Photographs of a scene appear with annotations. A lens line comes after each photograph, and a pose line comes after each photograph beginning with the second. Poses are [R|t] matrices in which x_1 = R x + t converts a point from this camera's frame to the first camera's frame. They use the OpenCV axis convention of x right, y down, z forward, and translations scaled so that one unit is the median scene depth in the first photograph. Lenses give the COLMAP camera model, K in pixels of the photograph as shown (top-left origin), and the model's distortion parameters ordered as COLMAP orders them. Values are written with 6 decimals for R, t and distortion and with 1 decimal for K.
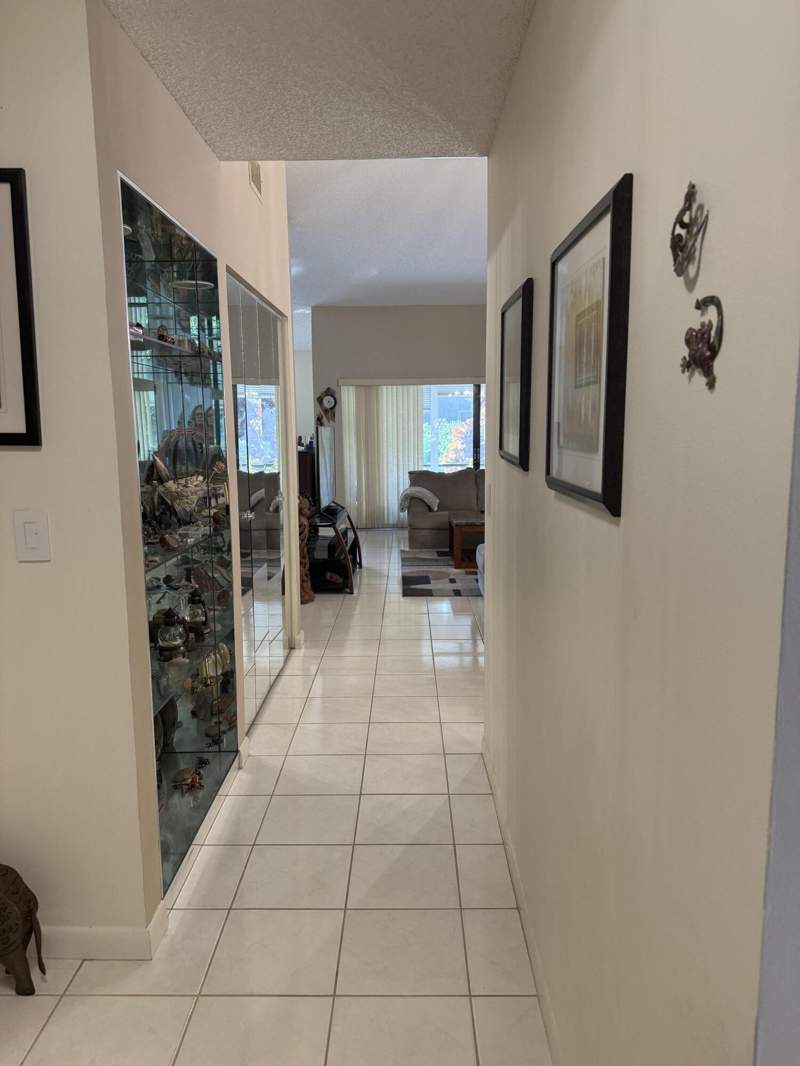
lens RADIAL K [[760.0, 0, 400.0], [0, 760.0, 533.0], [0, 0, 1]] dist [0.039383, -0.053876]
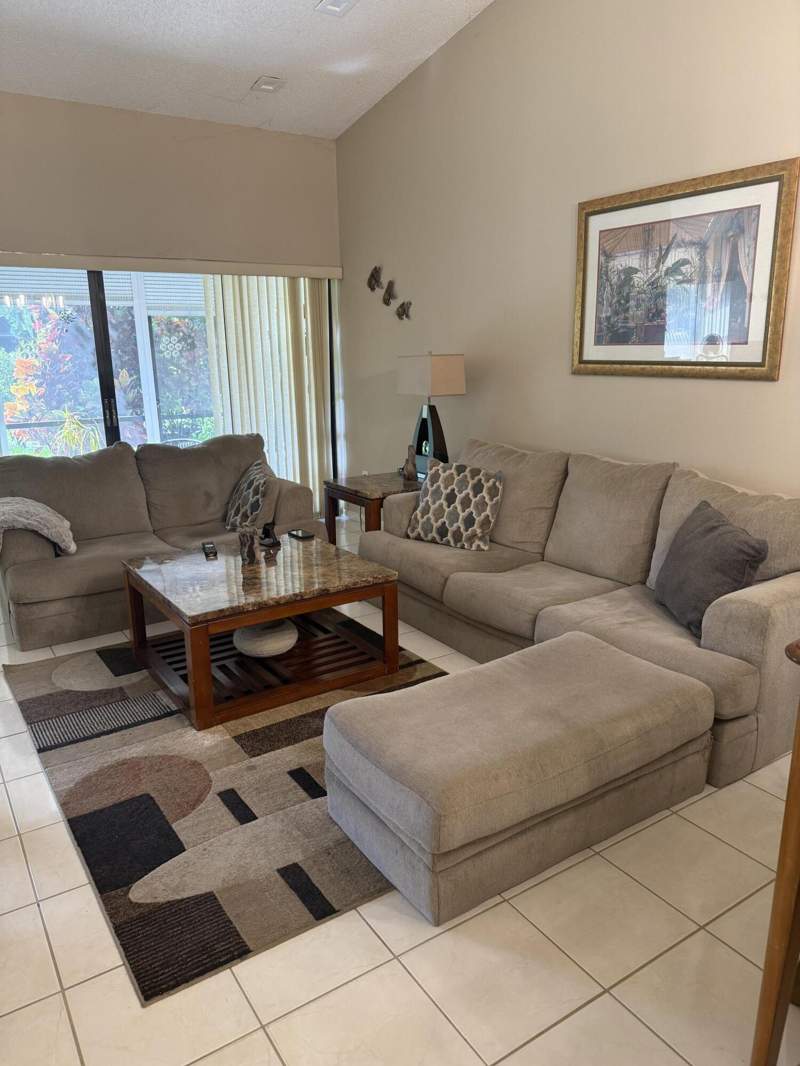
lens RADIAL K [[760.0, 0, 400.0], [0, 760.0, 533.0], [0, 0, 1]] dist [0.039383, -0.053876]
pose [[0.830165, -0.122810, 0.543824, -0.034404], [0.074731, 0.991146, 0.109748, -0.074399], [-0.552487, -0.050468, 0.831992, 0.530880]]
